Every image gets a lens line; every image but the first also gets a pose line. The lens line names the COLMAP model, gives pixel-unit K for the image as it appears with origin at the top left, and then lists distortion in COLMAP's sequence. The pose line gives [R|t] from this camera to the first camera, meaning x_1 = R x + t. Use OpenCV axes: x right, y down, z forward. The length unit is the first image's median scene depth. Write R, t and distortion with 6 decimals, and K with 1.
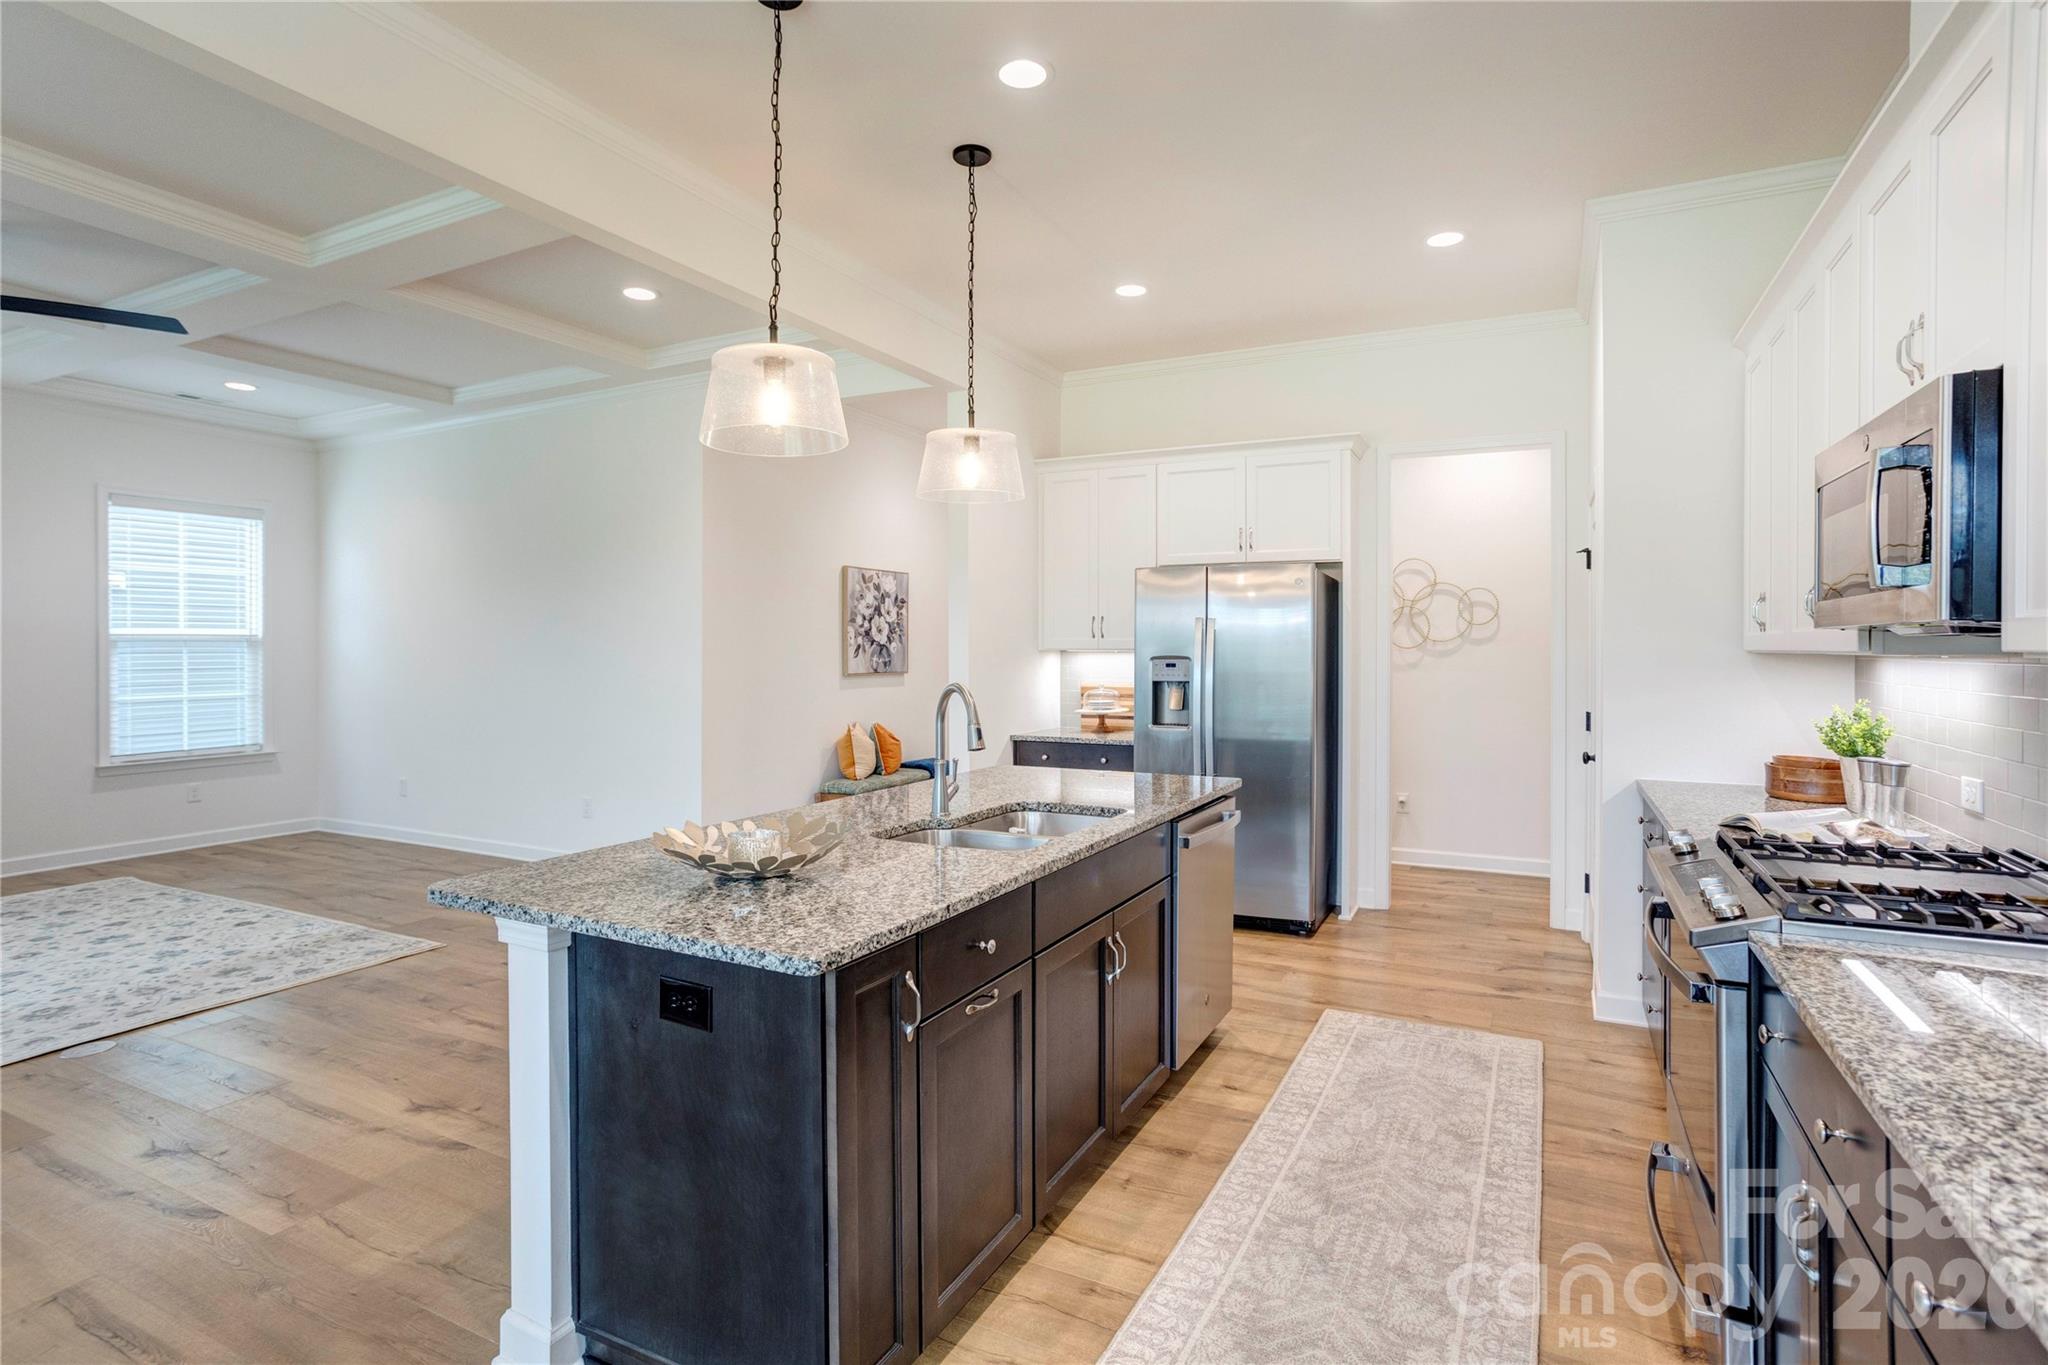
lens RADIAL K [[1022.4, 0, 1028.4], [0, 1022.4, 666.4], [0, 0, 1]] dist [-0.037540, 0.029416]
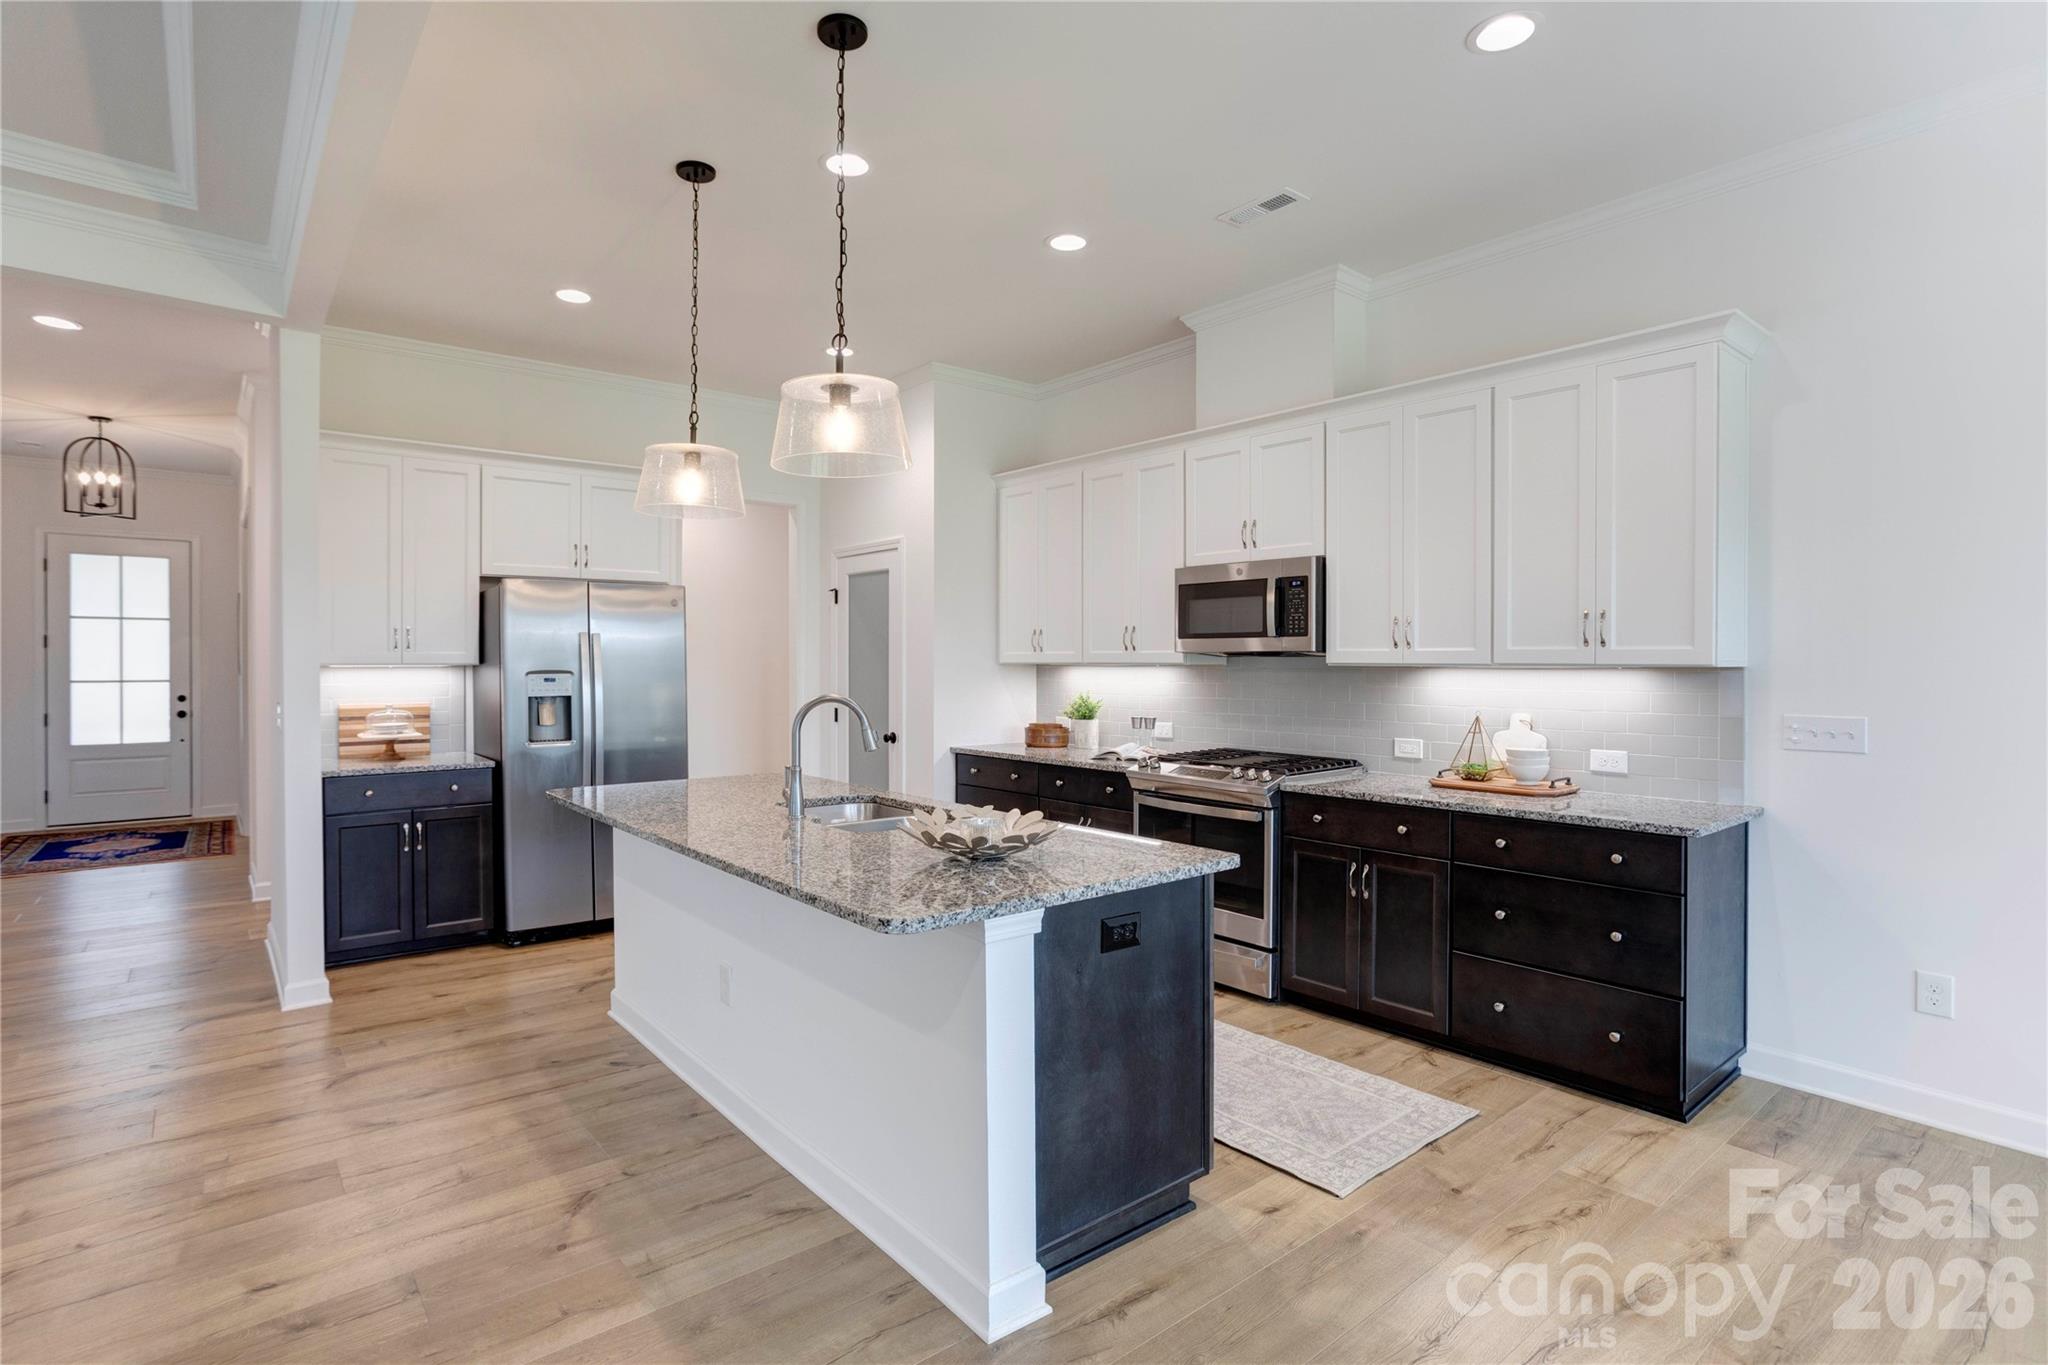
lens RADIAL K [[1022.4, 0, 1025.7], [0, 1022.4, 669.1], [0, 0, 1]] dist [-0.037540, 0.029416]
pose [[0.374928, -0.005349, 0.927039, -0.600373], [0.013257, 0.999912, 0.000408, -0.005711], [-0.926959, 0.012137, 0.374966, 0.225897]]
